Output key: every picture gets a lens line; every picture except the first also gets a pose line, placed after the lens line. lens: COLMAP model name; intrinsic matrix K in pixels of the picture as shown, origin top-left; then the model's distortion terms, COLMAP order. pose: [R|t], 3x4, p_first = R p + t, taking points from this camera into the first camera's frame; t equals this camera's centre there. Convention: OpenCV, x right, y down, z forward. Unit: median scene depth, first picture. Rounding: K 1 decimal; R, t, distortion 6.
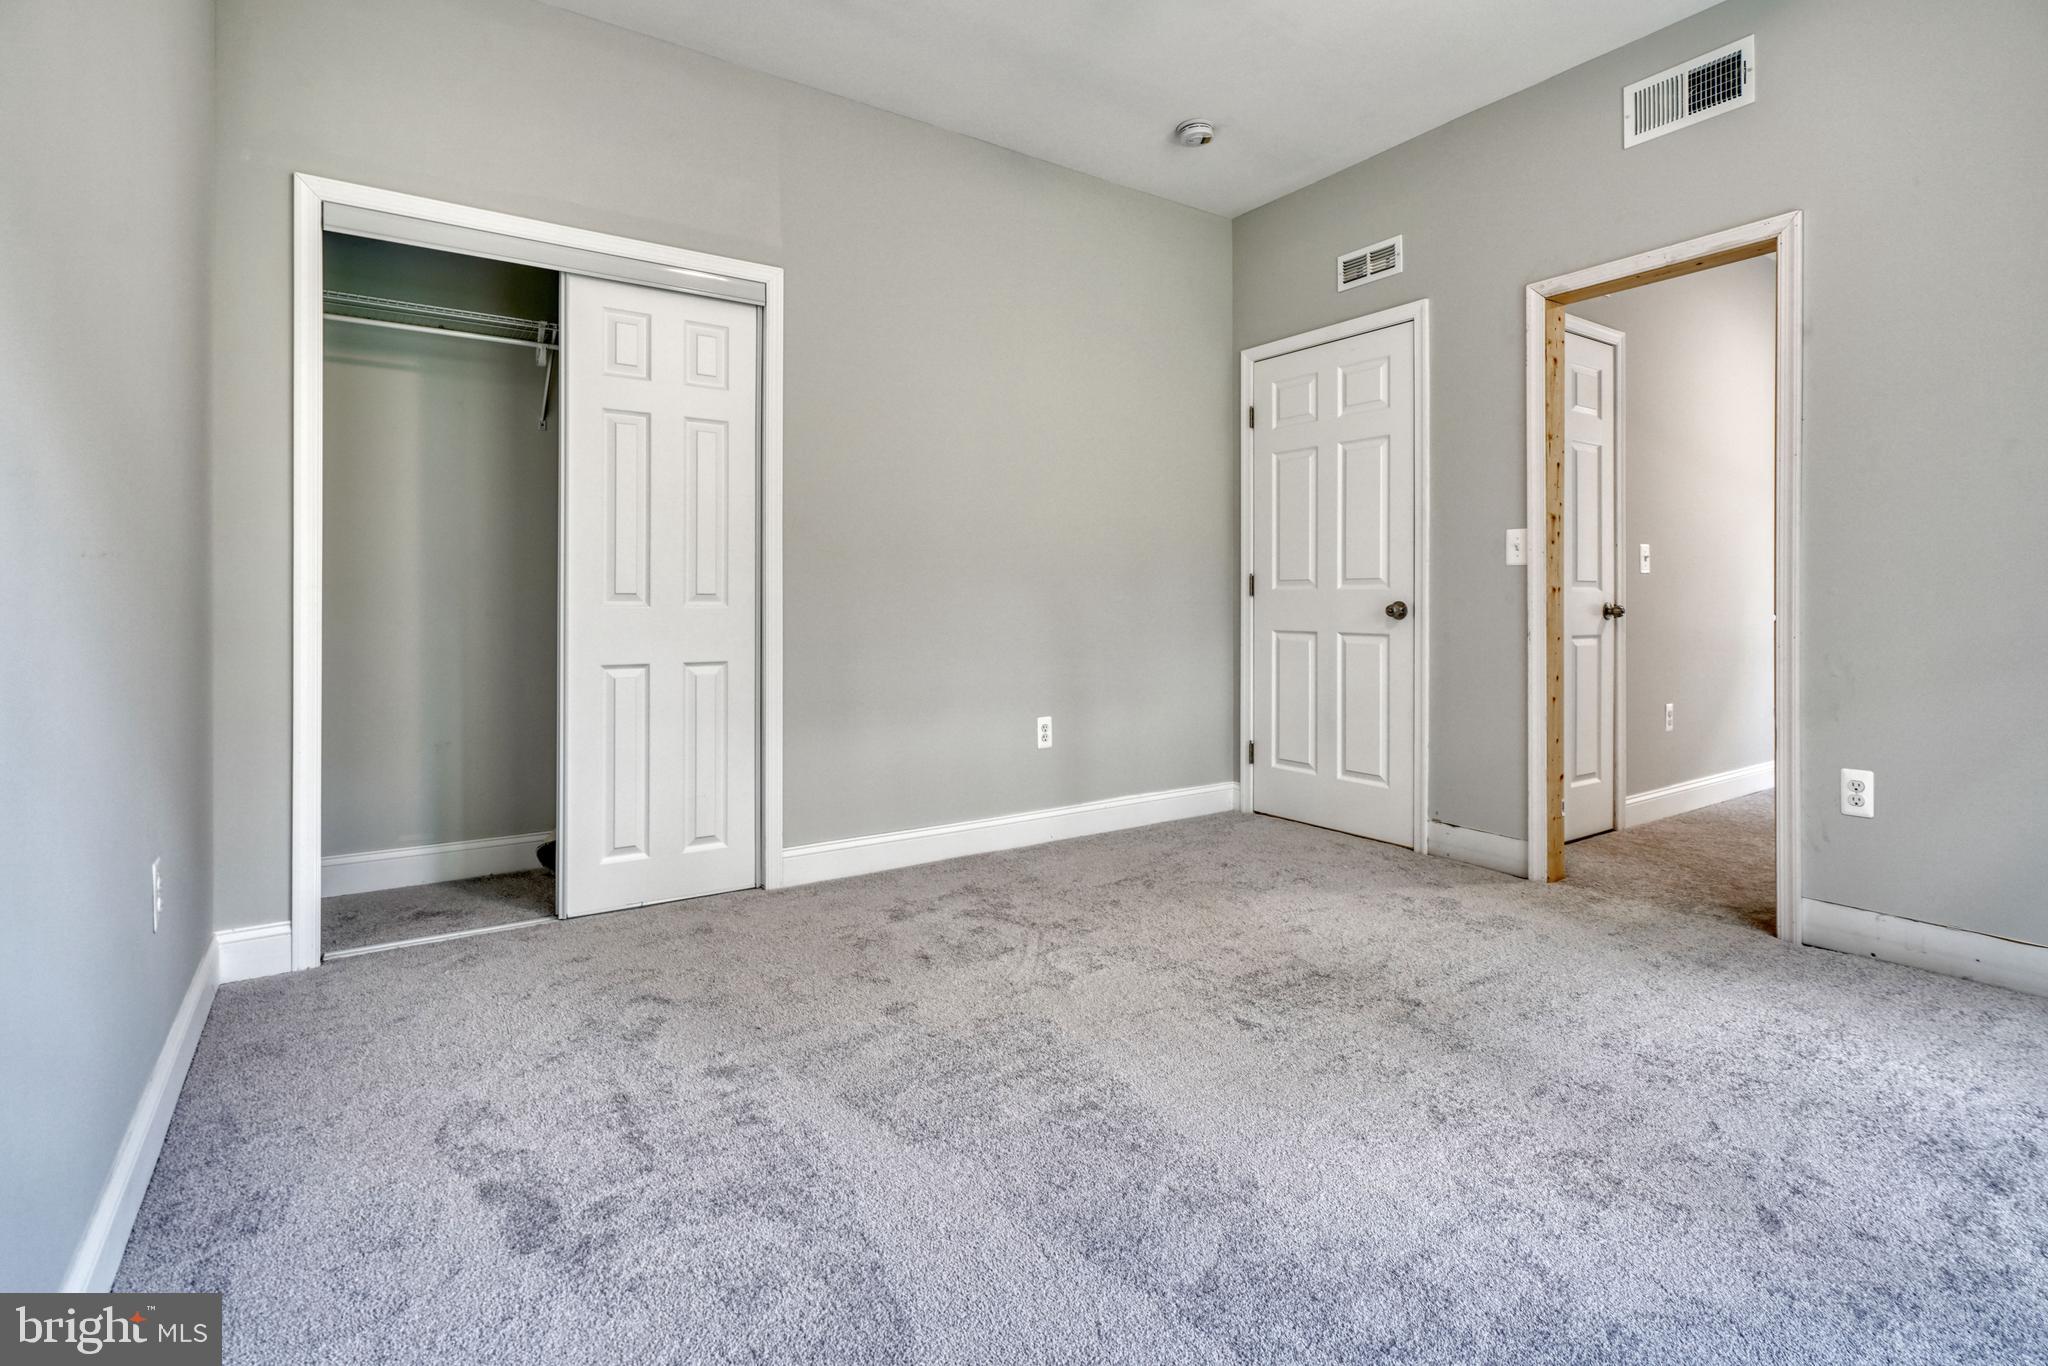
lens RADIAL K [[991.7, 0, 1024.4], [0, 991.7, 596.2], [0, 0, 1]] dist [-0.001811, -0.000453]
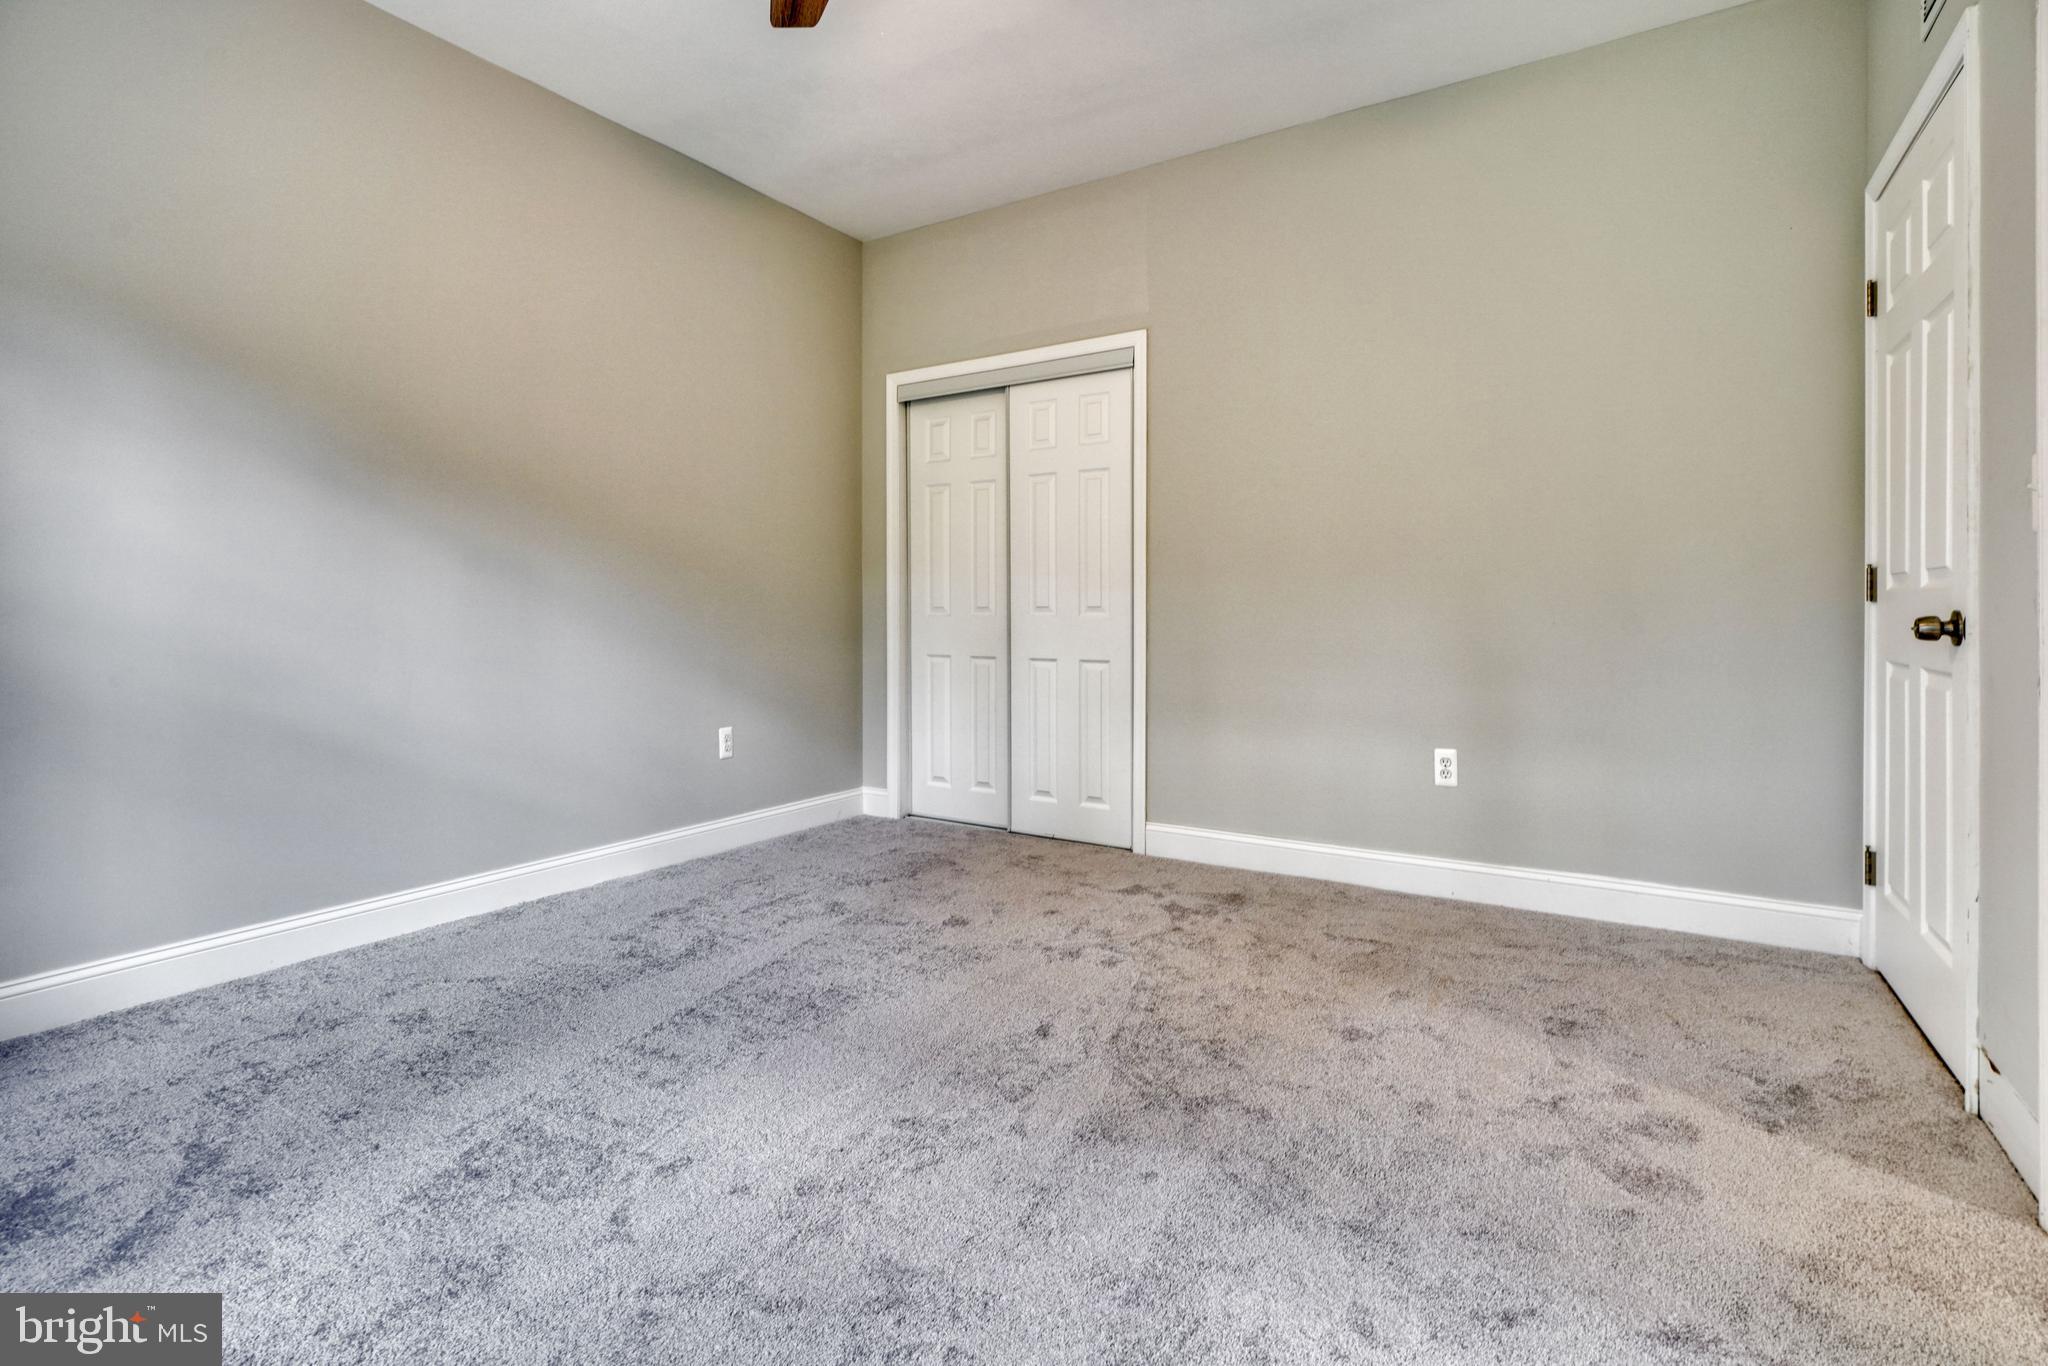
lens RADIAL K [[973.2, 0, 1022.8], [0, 973.2, 610.5], [0, 0, 1]] dist [-0.000622, -0.000068]
pose [[0.406787, 0.000549, -0.913523, 0.779372], [0.005596, 0.999980, 0.003093, -0.001316], [0.913506, -0.006371, 0.406775, 0.410180]]
